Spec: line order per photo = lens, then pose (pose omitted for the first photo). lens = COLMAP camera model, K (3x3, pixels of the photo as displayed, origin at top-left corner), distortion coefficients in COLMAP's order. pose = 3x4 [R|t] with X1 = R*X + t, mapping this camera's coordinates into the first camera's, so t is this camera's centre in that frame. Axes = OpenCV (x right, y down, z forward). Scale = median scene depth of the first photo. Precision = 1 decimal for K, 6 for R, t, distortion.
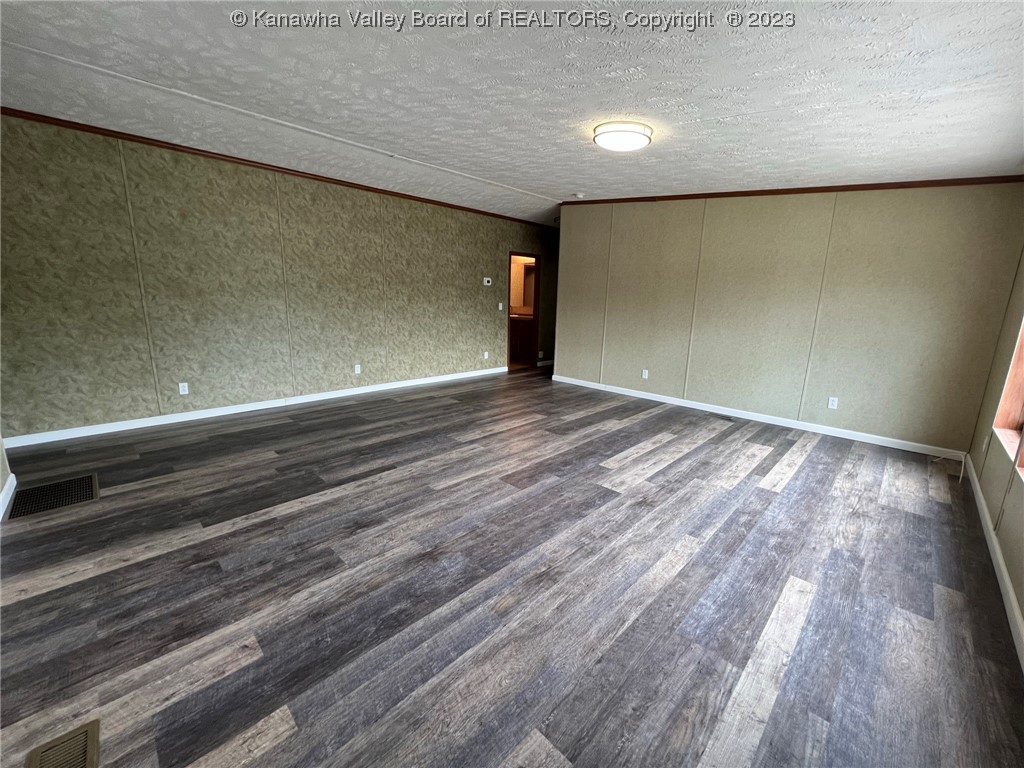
lens RADIAL K [[410.3, 0, 509.7], [0, 410.3, 381.6], [0, 0, 1]] dist [-0.000746, -0.000063]
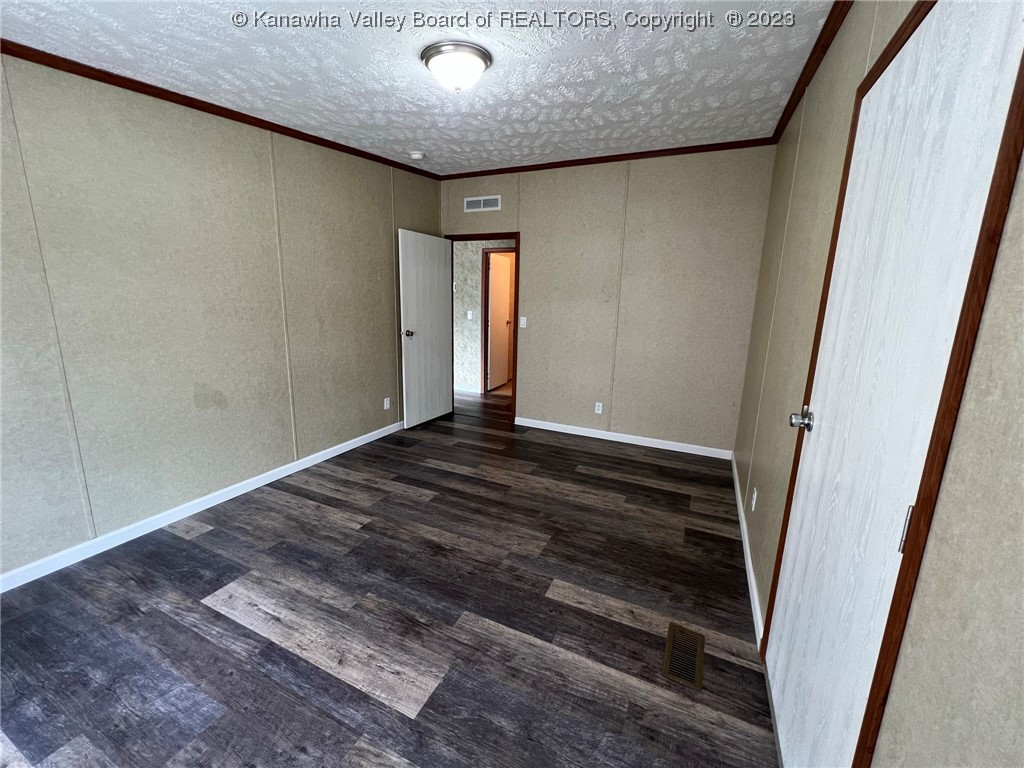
lens RADIAL K [[410.3, 0, 509.7], [0, 410.3, 381.6], [0, 0, 1]] dist [-0.000746, -0.000063]
pose [[0.317891, 0.182858, -0.930327, 0.829477], [-0.211101, 0.970246, 0.118571, -0.165736], [0.924328, 0.158701, 0.347034, 0.793713]]
